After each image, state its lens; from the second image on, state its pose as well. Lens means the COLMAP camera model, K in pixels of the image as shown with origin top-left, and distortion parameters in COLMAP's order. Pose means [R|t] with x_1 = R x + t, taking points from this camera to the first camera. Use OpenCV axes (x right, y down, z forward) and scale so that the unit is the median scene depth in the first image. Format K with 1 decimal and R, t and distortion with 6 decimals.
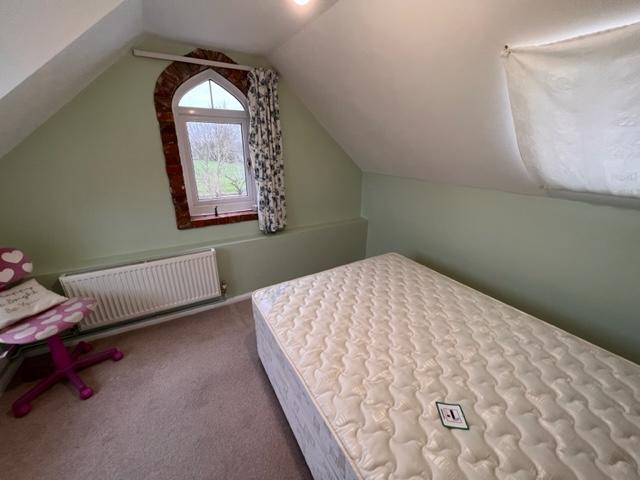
lens RADIAL K [[257.2, 0, 318.0], [0, 257.2, 240.4], [0, 0, 1]] dist [-0.000435, -0.000020]
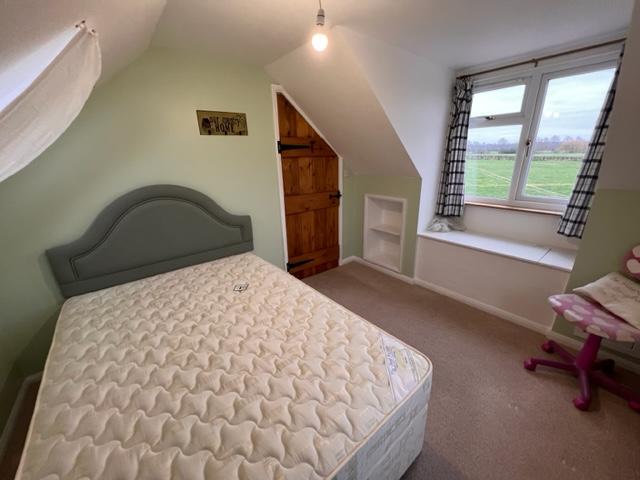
lens RADIAL K [[257.2, 0, 318.0], [0, 257.2, 240.4], [0, 0, 1]] dist [-0.000435, -0.000020]
pose [[-0.986405, 0.071968, -0.147735, 0.130636], [-0.036045, 0.782358, 0.621785, -0.492405], [0.160331, 0.618657, -0.769128, 1.396577]]
